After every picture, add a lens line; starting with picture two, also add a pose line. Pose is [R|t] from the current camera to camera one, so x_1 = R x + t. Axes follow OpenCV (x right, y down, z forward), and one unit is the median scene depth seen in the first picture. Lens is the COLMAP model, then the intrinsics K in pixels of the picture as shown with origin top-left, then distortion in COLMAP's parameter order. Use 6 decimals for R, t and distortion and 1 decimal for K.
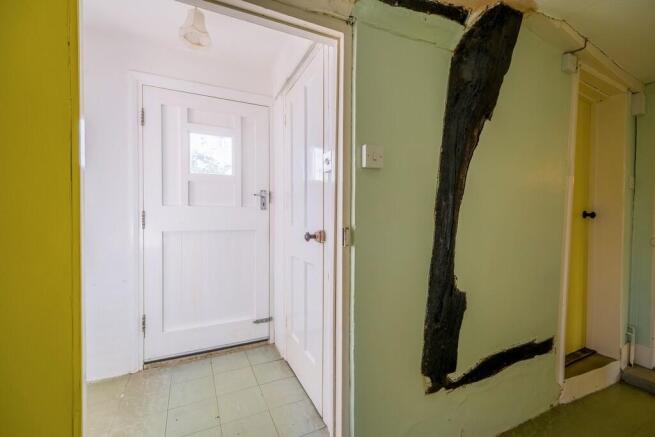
lens RADIAL K [[276.3, 0, 327.2], [0, 276.3, 218.3], [0, 0, 1]] dist [0.019991, -0.000143]
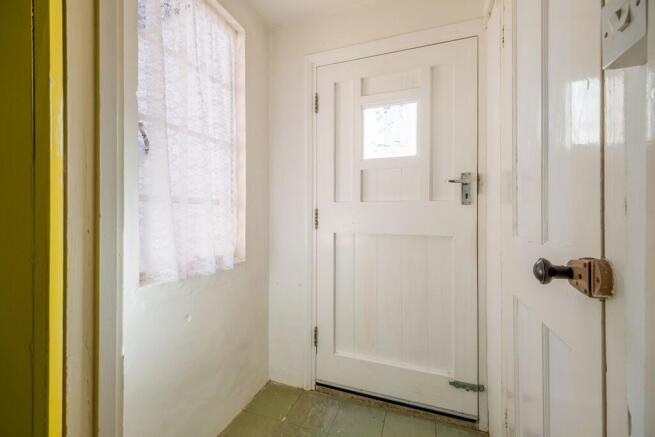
lens RADIAL K [[276.3, 0, 331.2], [0, 276.3, 211.3], [0, 0, 1]] dist [0.019991, -0.000143]
pose [[0.704690, -0.004241, -0.709502, -0.002527], [-0.007629, 0.999879, -0.013554, -0.006104], [0.709474, 0.014964, 0.704573, 0.387685]]
